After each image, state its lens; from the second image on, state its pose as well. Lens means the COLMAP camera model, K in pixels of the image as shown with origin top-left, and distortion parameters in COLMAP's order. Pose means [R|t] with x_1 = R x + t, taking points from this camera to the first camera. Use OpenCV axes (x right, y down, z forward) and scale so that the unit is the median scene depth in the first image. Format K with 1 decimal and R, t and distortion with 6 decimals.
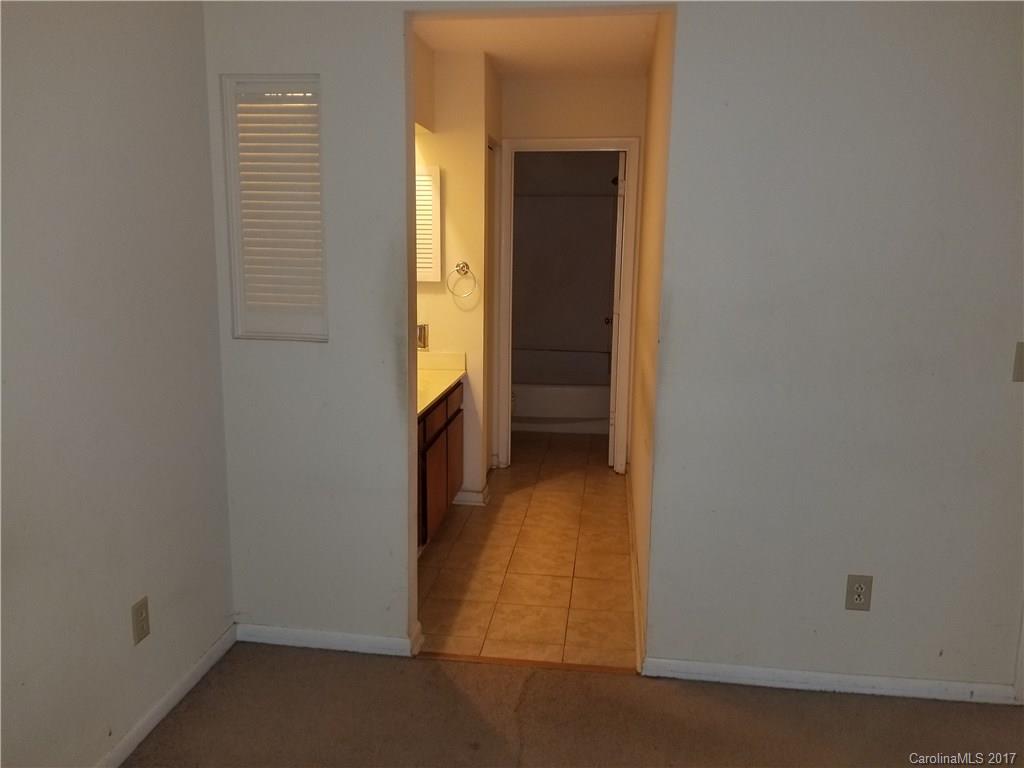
lens RADIAL K [[779.9, 0, 509.9], [0, 779.9, 372.1], [0, 0, 1]] dist [-0.002756, -0.002956]
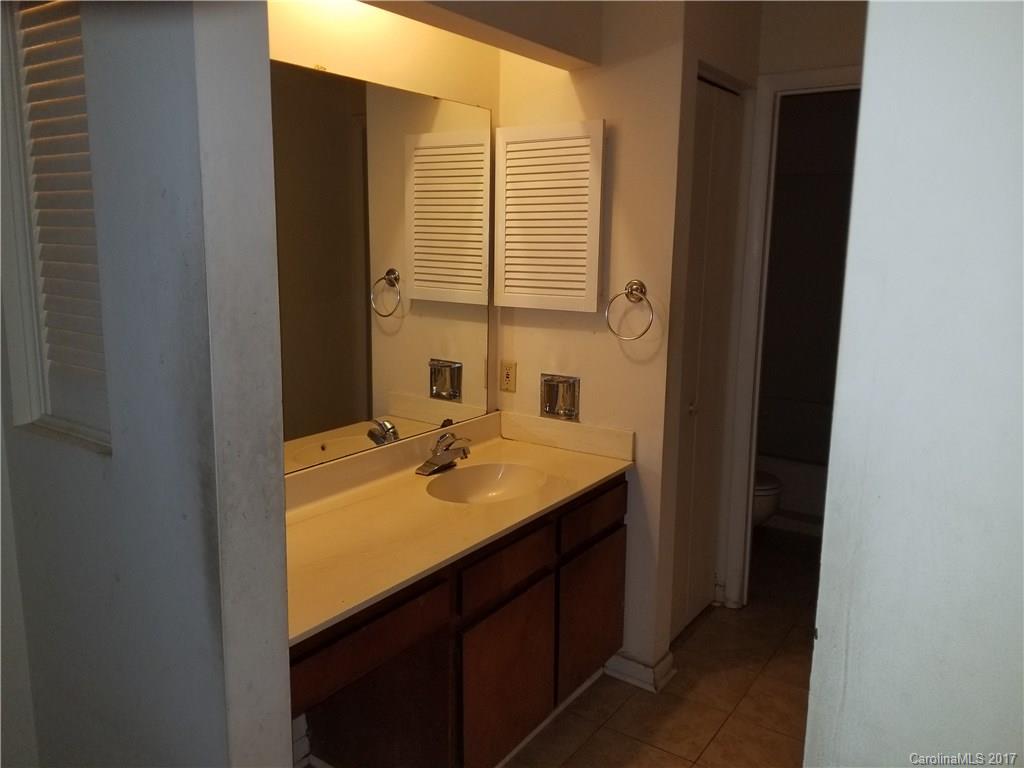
lens RADIAL K [[803.2, 0, 513.6], [0, 803.2, 357.6], [0, 0, 1]] dist [0.045029, -0.001401]
pose [[0.888105, 0.064581, -0.455081, 0.187186], [-0.072979, 0.997333, -0.000887, -0.099964], [0.453810, 0.033999, 0.890450, 0.549147]]
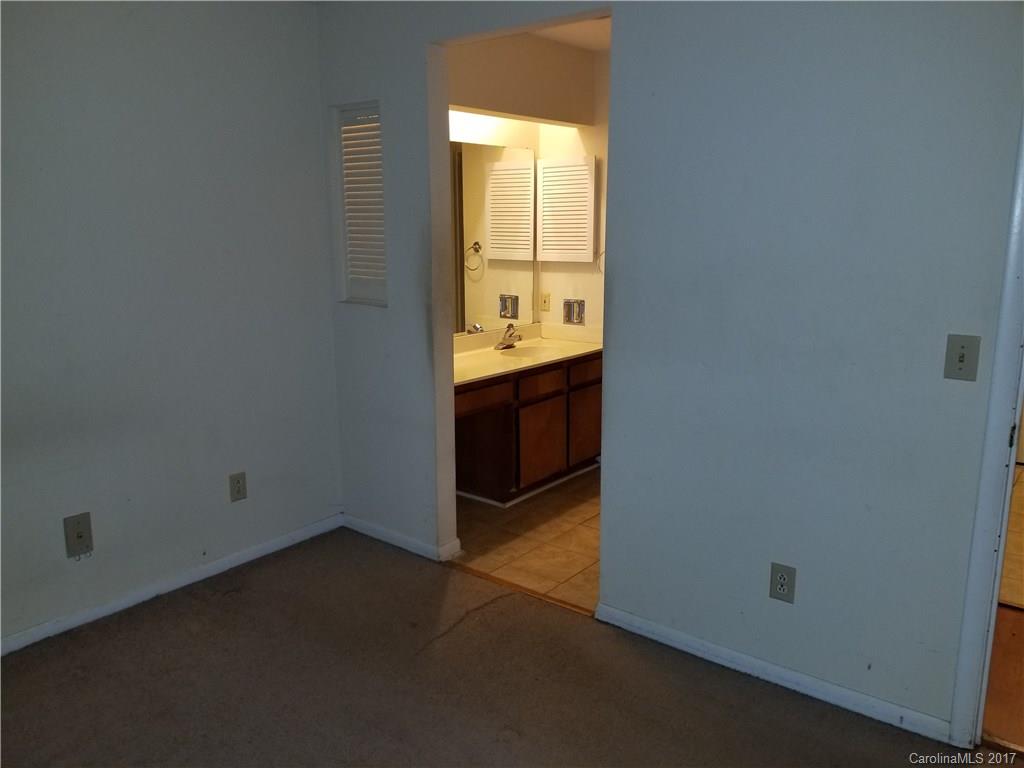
lens RADIAL K [[791.8, 0, 512.0], [0, 791.8, 384.0], [0, 0, 1]] dist [-0.000806, -0.000871]
pose [[0.852740, 0.086631, -0.515102, 0.535157], [-0.068853, 0.996188, 0.053555, 0.003993], [0.517778, -0.010202, 0.855454, -0.019556]]
